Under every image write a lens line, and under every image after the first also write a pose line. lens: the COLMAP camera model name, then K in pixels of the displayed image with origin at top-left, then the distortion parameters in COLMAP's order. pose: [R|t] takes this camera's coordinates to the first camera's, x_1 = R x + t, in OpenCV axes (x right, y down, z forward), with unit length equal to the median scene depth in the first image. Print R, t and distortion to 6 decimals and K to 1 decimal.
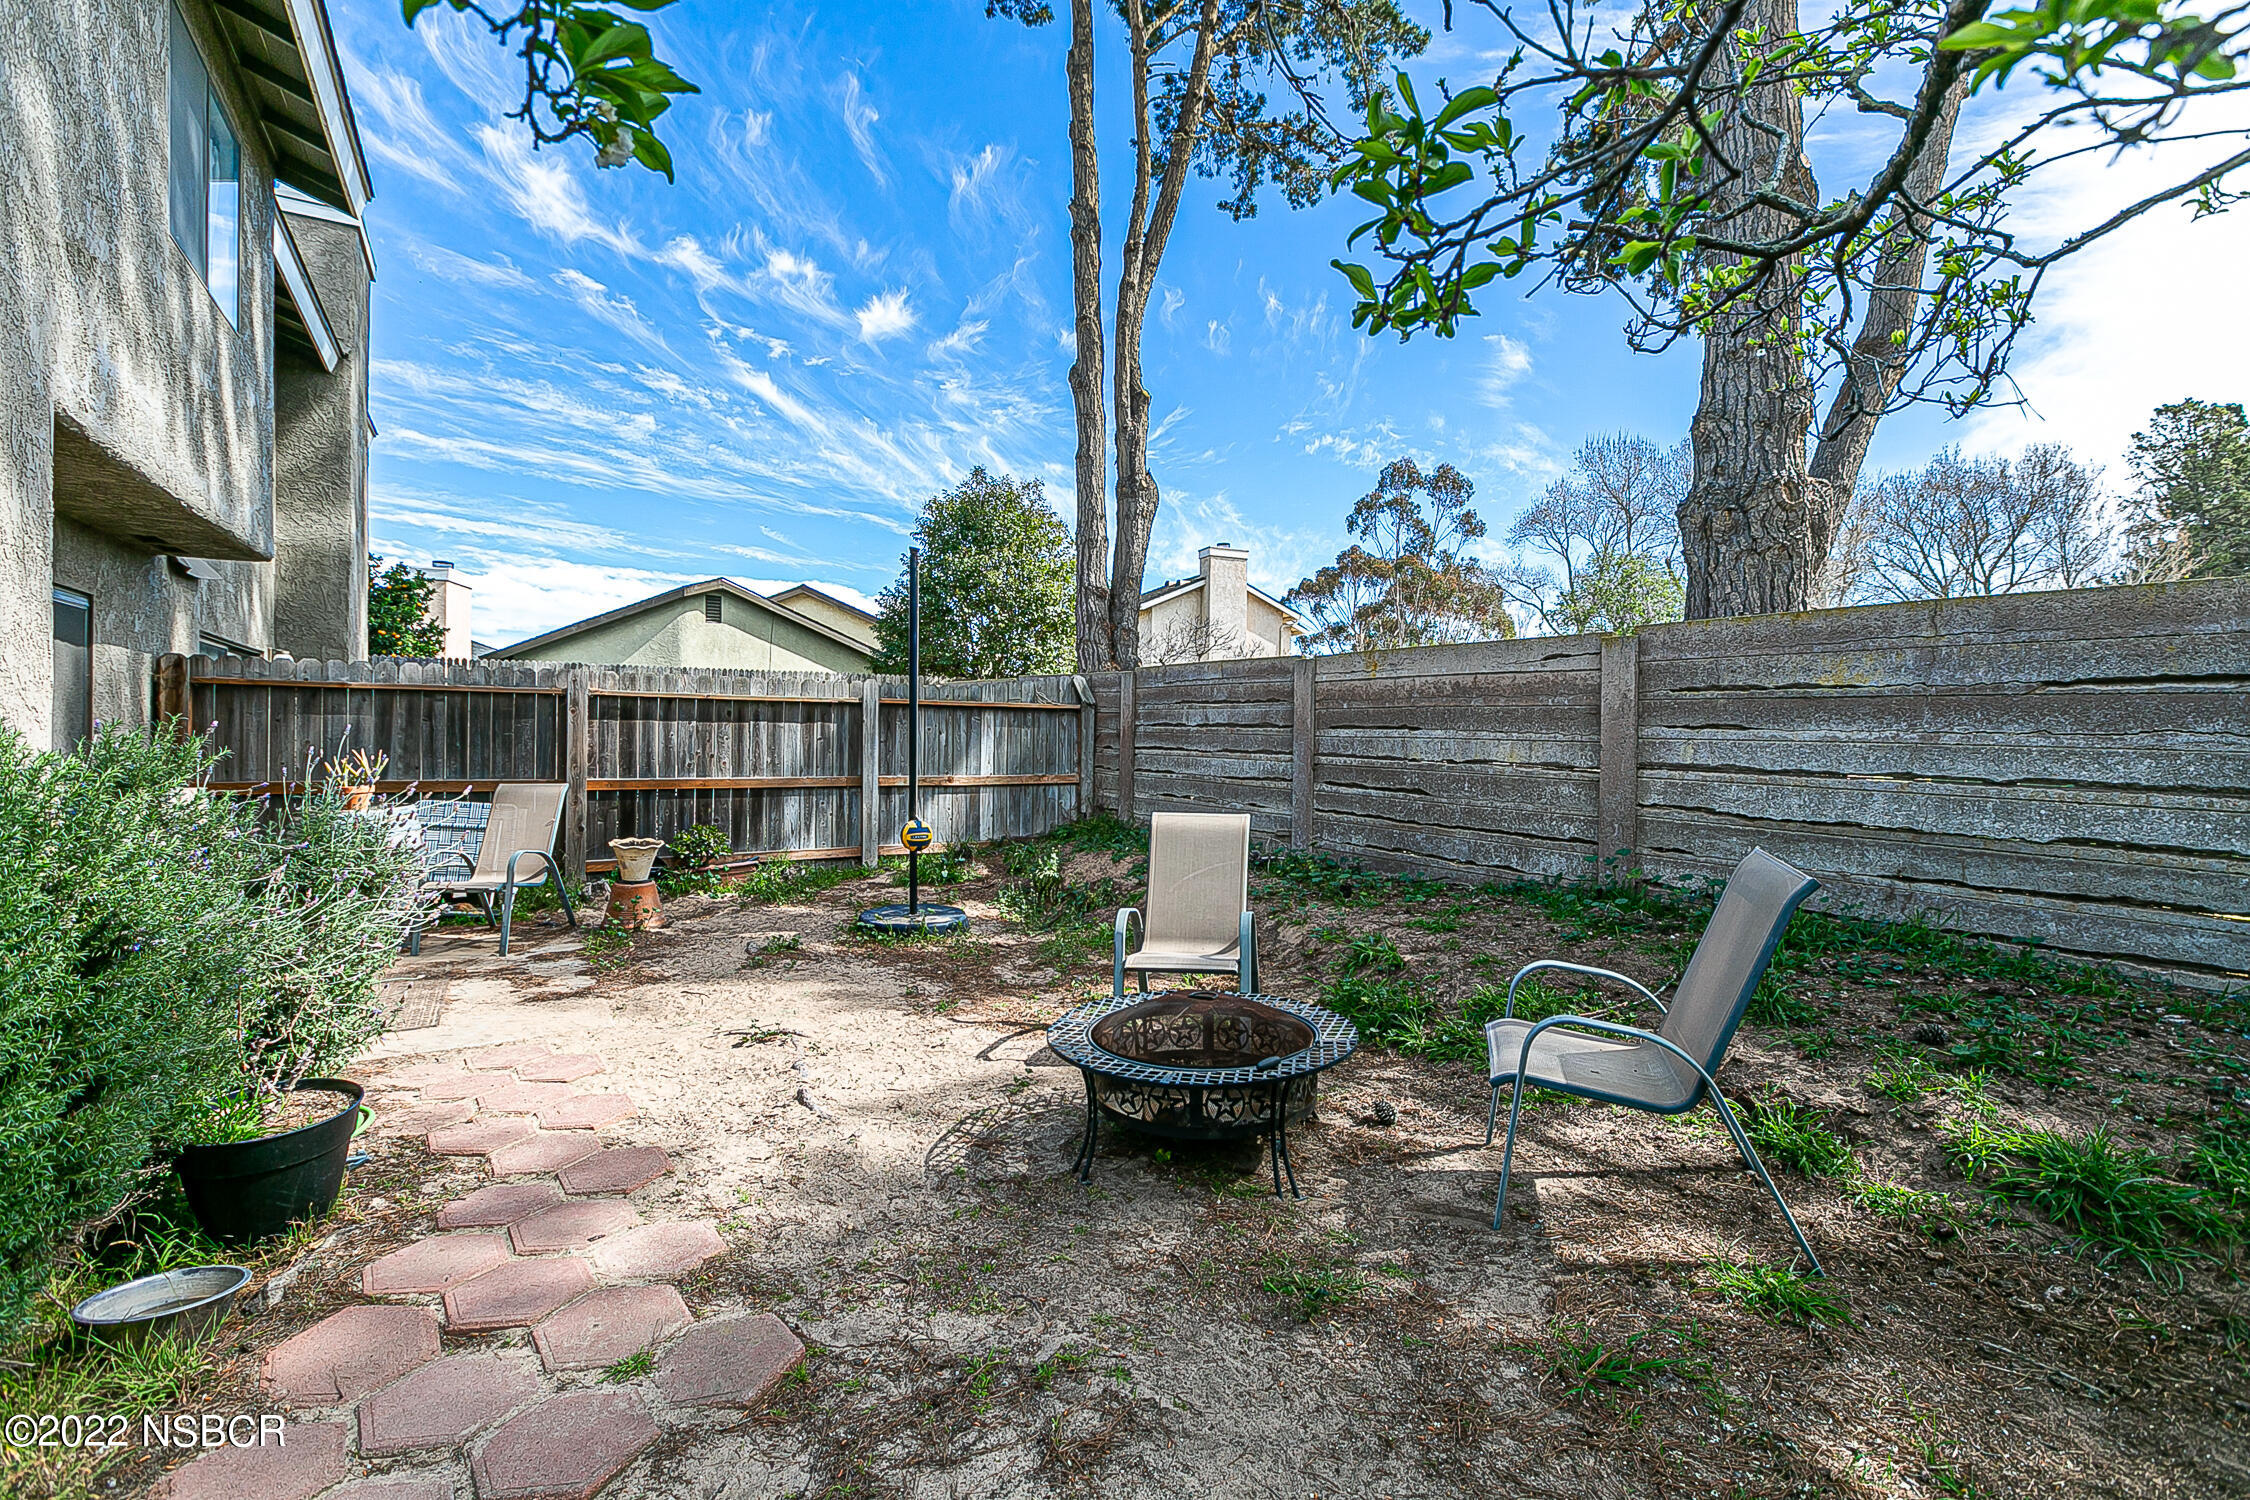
lens RADIAL K [[997.7, 0, 1137.3], [0, 997.7, 734.0], [0, 0, 1]] dist [0.002606, -0.000361]
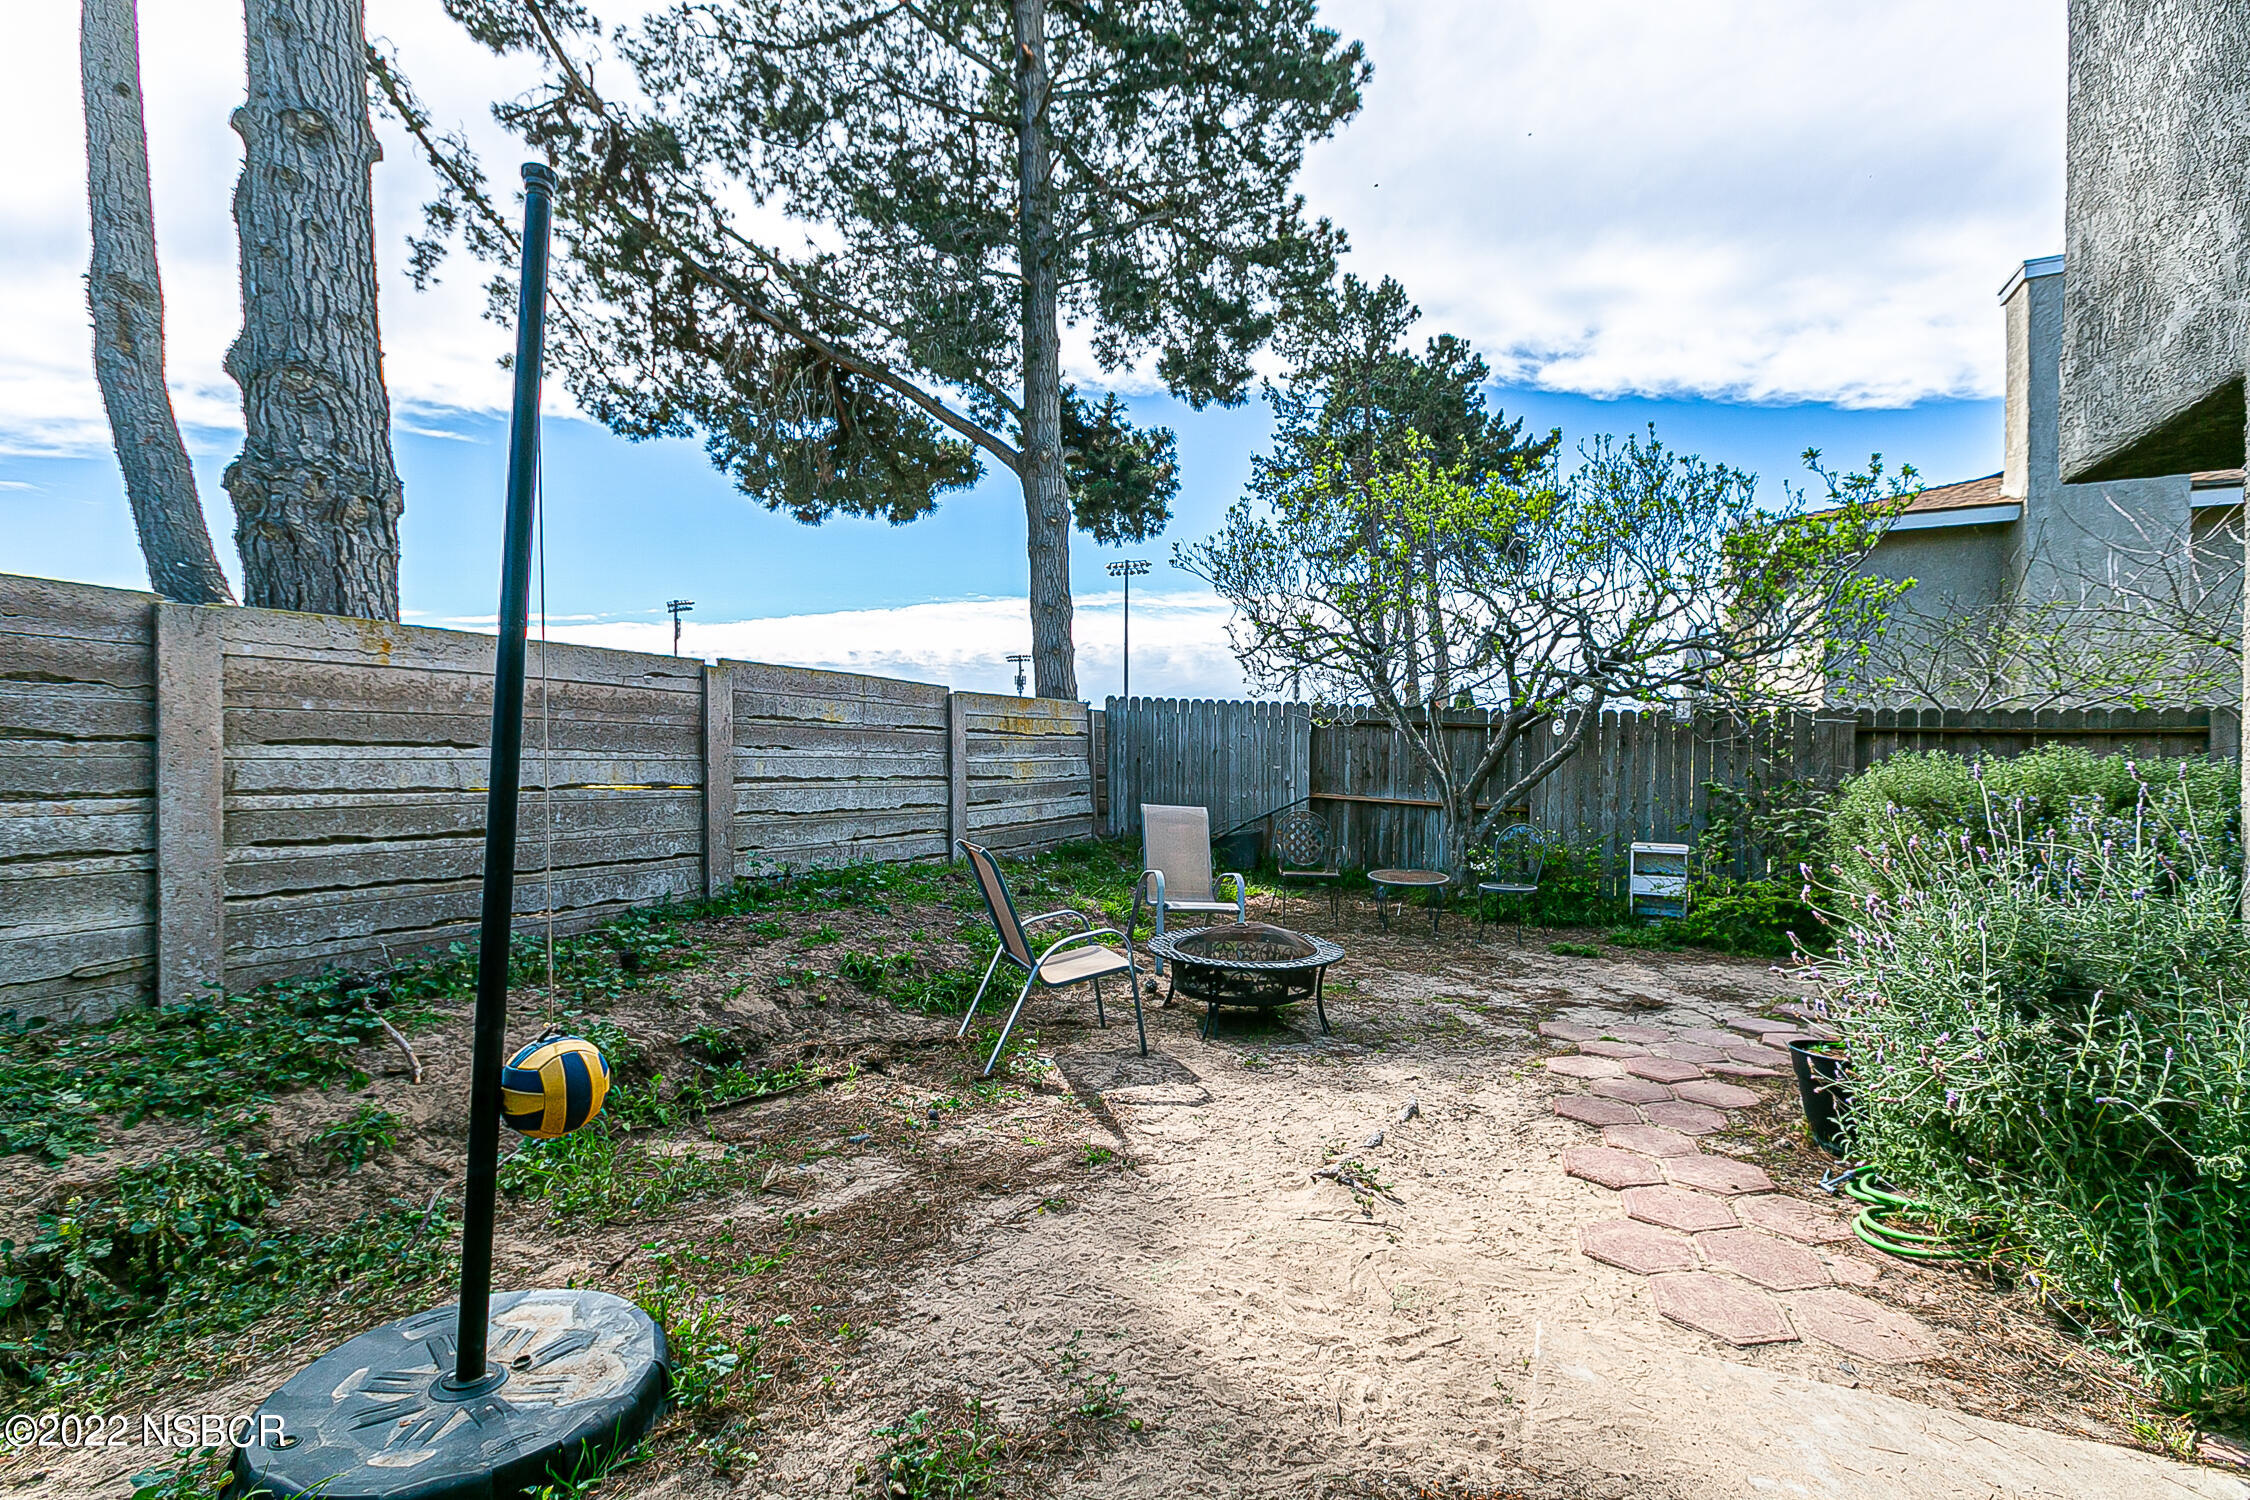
lens RADIAL K [[997.7, 0, 1110.4], [0, 997.7, 768.5], [0, 0, 1]] dist [0.002606, -0.000361]
pose [[-0.531948, -0.021749, 0.846498, -0.444270], [-0.006918, 0.999748, 0.021339, -0.006145], [-0.846749, 0.005495, -0.531965, 0.776589]]
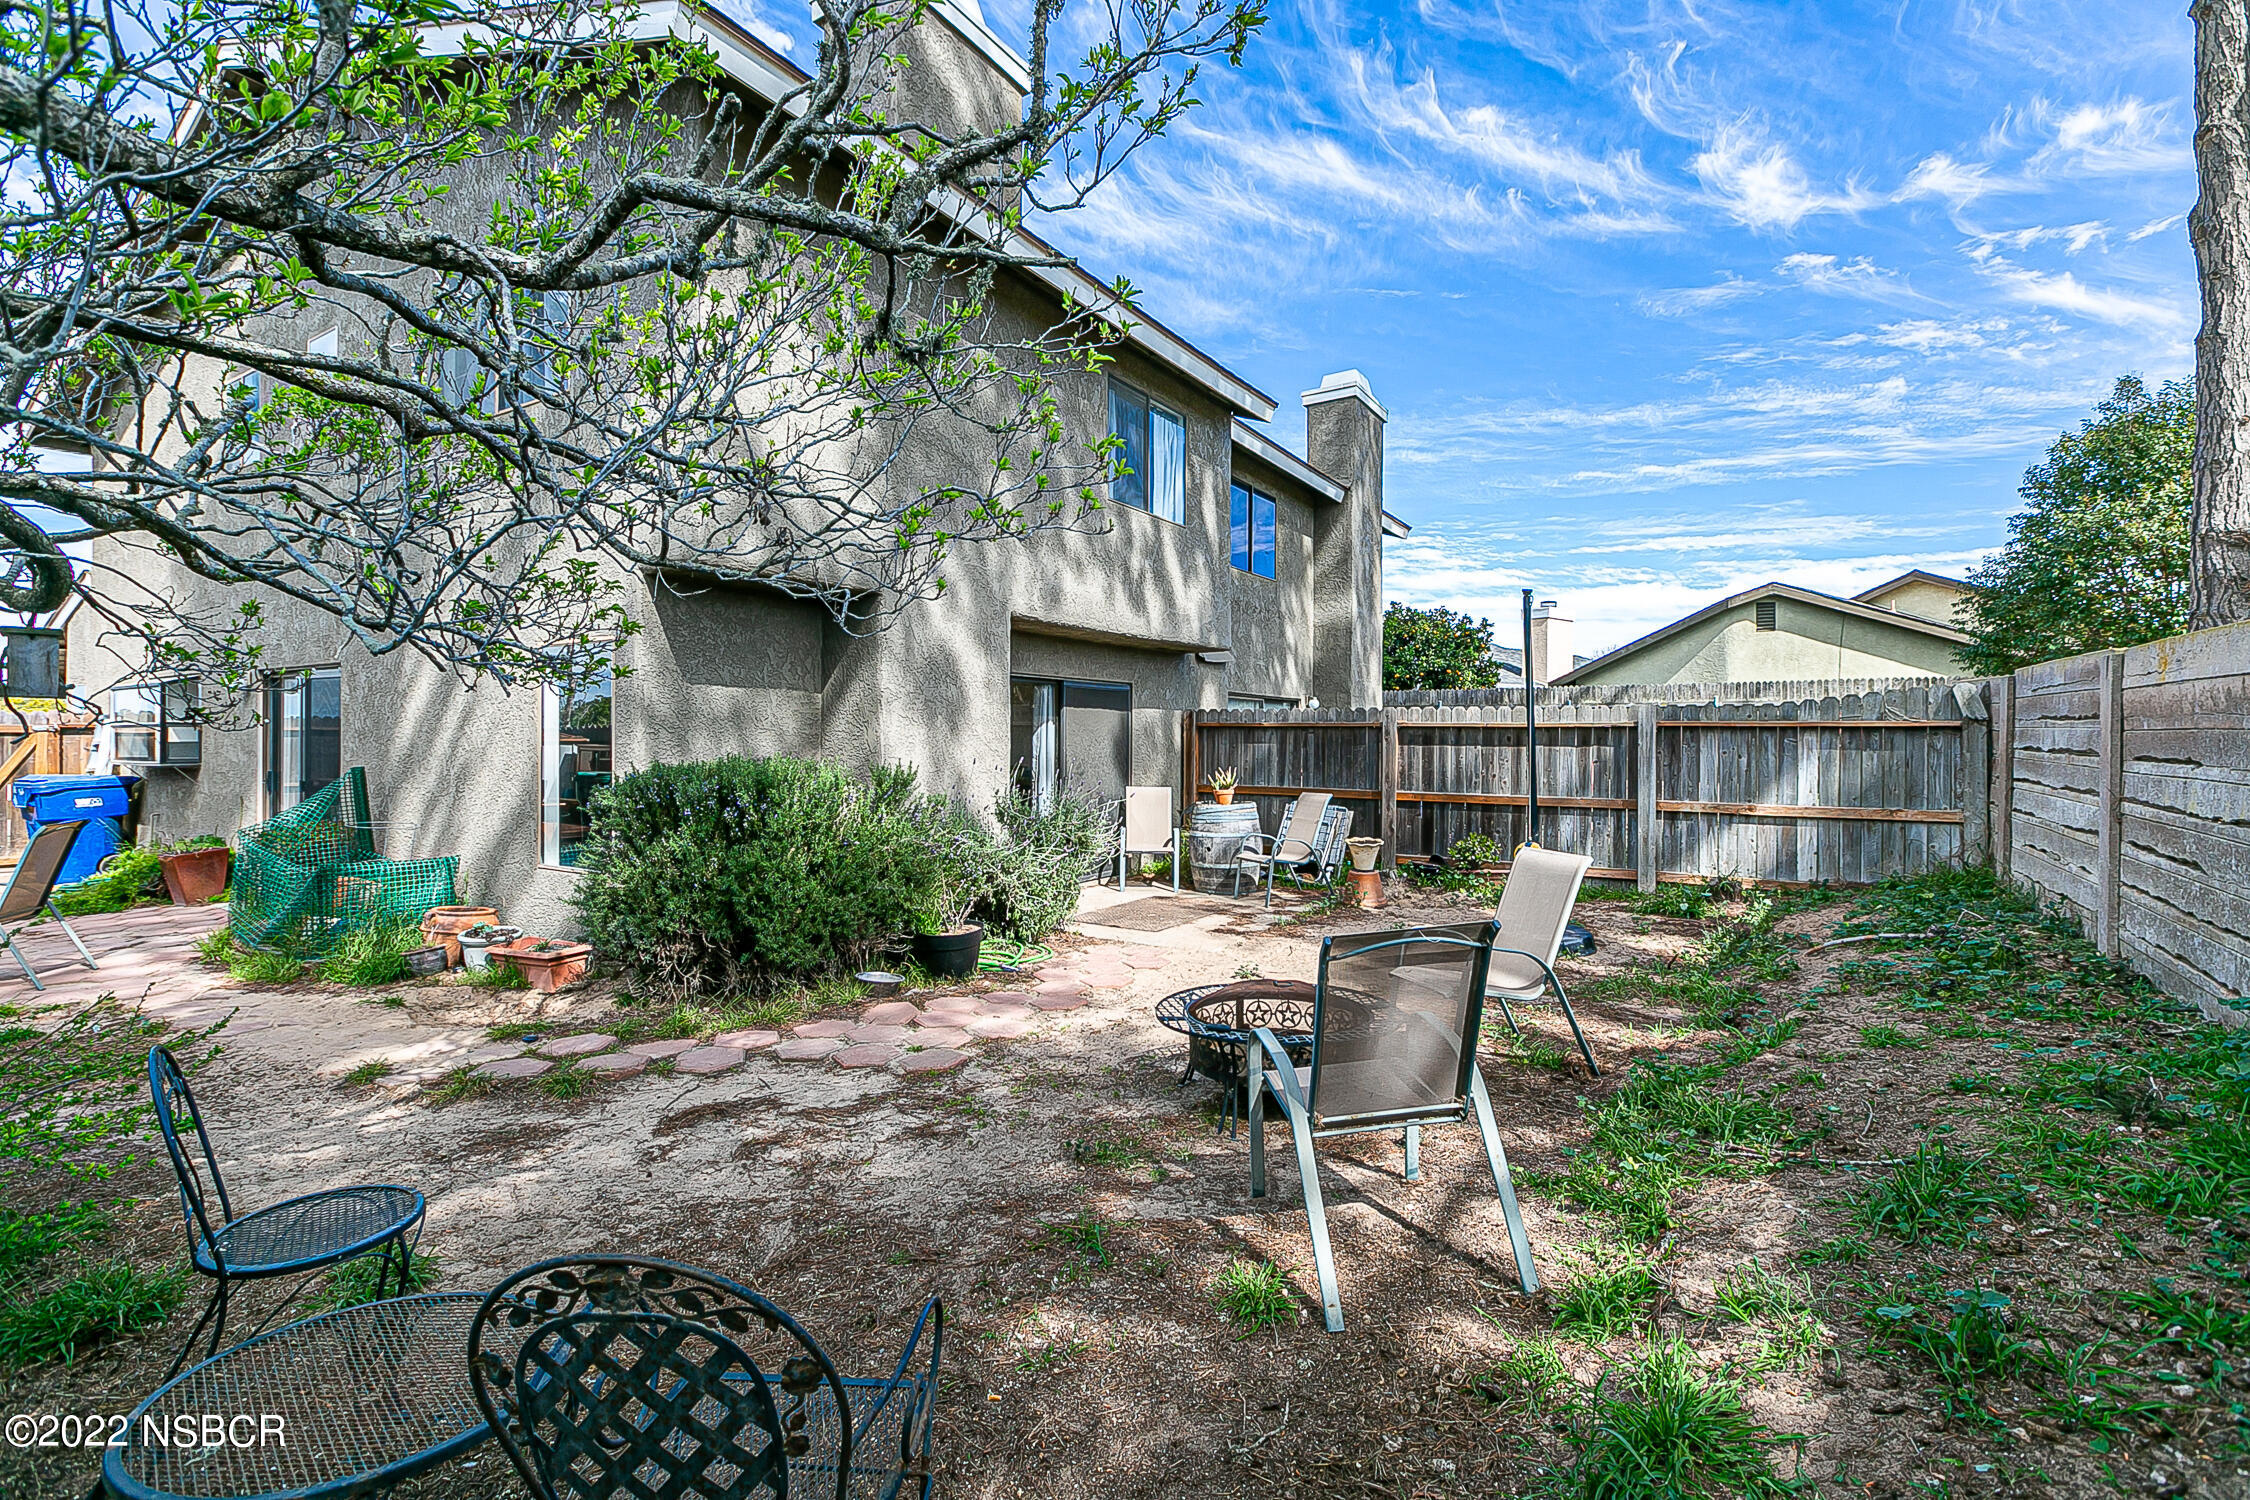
lens RADIAL K [[997.7, 0, 1117.5], [0, 997.7, 748.5], [0, 0, 1]] dist [0.002606, -0.000361]
pose [[0.433868, 0.002339, -0.900974, 0.418231], [0.003071, 0.999987, 0.004076, -0.015426], [0.900971, -0.004535, 0.433855, 0.101058]]
